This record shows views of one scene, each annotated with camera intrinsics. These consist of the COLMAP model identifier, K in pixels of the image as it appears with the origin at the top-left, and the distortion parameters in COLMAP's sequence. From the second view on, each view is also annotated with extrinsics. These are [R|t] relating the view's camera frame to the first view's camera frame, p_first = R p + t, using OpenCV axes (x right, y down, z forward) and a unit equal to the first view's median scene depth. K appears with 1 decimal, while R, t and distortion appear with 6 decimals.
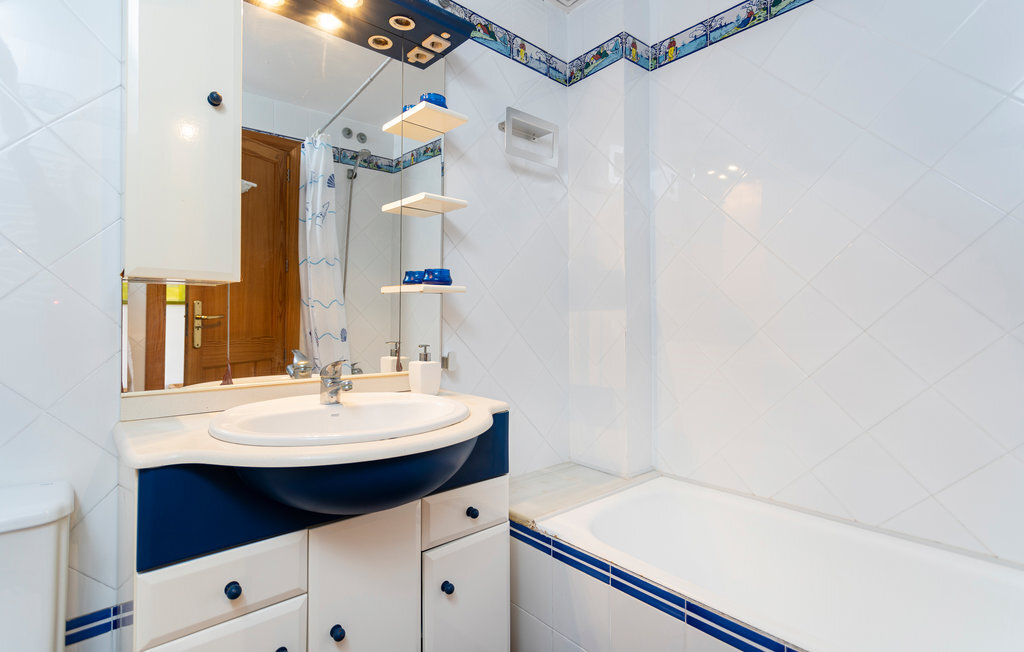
lens RADIAL K [[483.9, 0, 512.0], [0, 483.9, 326.0], [0, 0, 1]] dist [0.000128, 0.000162]
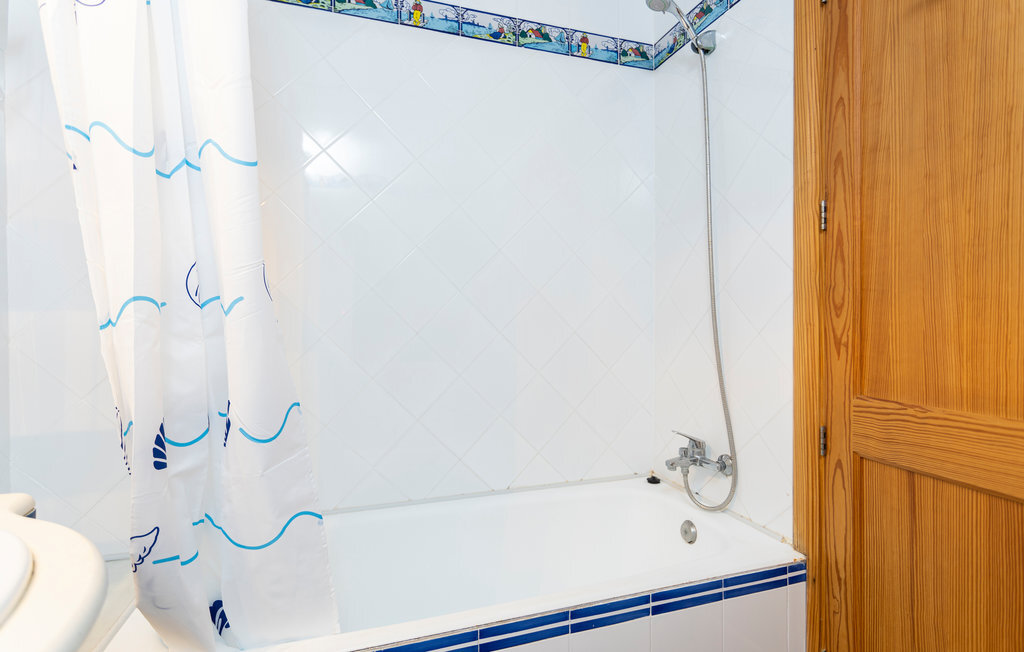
lens RADIAL K [[499.8, 0, 510.1], [0, 499.8, 320.7], [0, 0, 1]] dist [0.025791, 0.000058]
pose [[0.384764, 0.007143, 0.922988, -0.496561], [0.009731, 0.999883, -0.011794, -0.002547], [-0.922964, 0.013520, 0.384649, 0.564601]]
